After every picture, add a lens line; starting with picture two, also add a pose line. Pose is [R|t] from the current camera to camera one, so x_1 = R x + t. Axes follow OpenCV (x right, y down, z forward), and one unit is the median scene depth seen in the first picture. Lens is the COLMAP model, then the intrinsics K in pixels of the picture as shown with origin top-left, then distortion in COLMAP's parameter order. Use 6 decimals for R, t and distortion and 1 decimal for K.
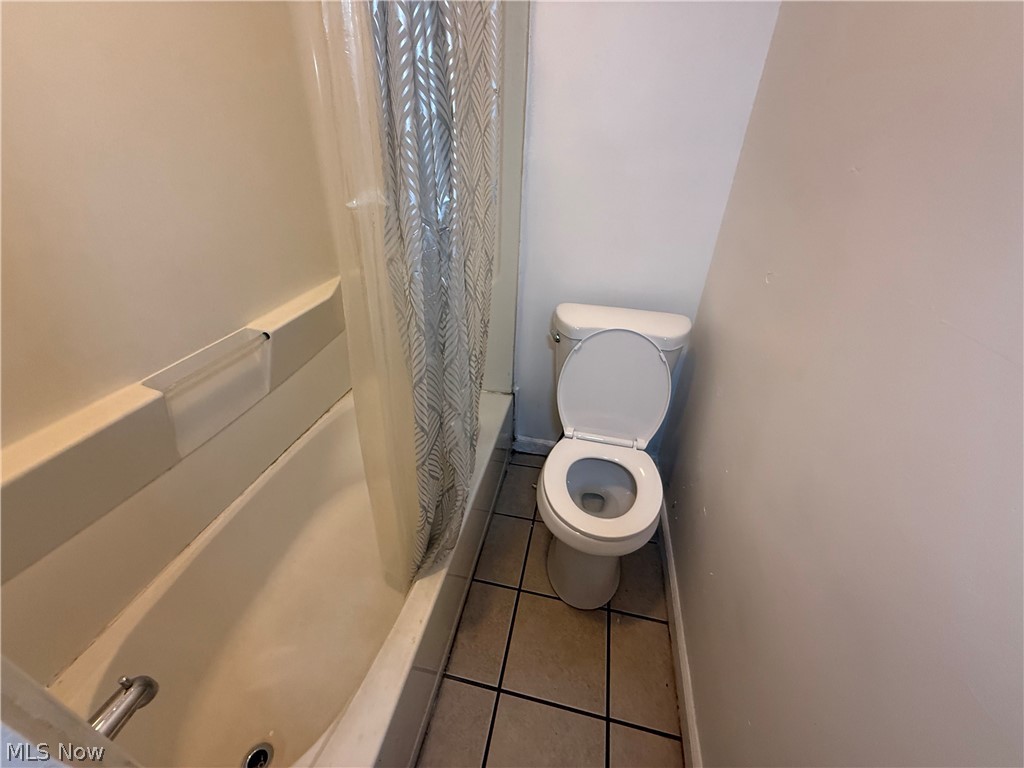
lens RADIAL K [[410.4, 0, 510.2], [0, 410.4, 384.8], [0, 0, 1]] dist [0.001131, -0.000159]
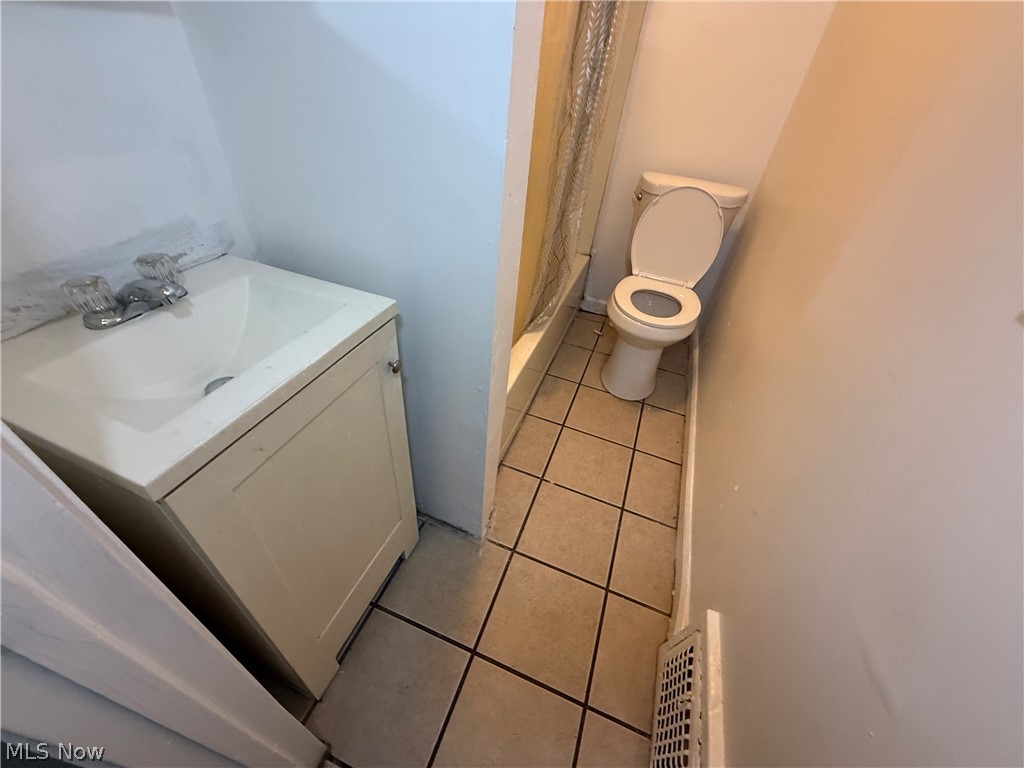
lens RADIAL K [[410.4, 0, 510.4], [0, 410.4, 382.1], [0, 0, 1]] dist [0.001131, -0.000159]
pose [[0.985911, 0.146910, -0.079978, -0.102926], [-0.135028, 0.981208, 0.137837, 0.351178], [0.098724, -0.125096, 0.987221, -0.411174]]
